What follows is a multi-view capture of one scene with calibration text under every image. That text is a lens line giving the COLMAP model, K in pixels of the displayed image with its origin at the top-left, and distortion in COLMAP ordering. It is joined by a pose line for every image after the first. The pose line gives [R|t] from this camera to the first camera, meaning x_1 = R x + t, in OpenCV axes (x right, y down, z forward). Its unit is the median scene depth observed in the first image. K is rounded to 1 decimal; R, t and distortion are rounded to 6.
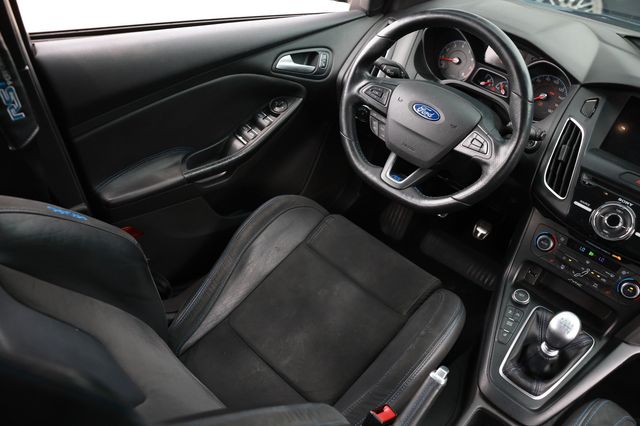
lens RADIAL K [[526.8, 0, 298.6], [0, 526.8, 211.1], [0, 0, 1]] dist [-0.095424, 0.070119]
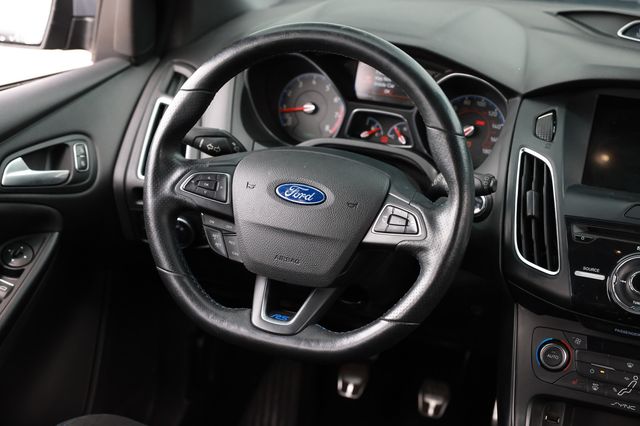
lens RADIAL K [[1279.2, 0, 279.2], [0, 1279.2, 202.8], [0, 0, 1]] dist [0.189149, 0.000000]
pose [[0.925582, -0.209320, 0.315409, -0.221883], [0.284219, 0.934617, -0.213798, 0.114717], [-0.250034, 0.287533, 0.924558, -0.307306]]
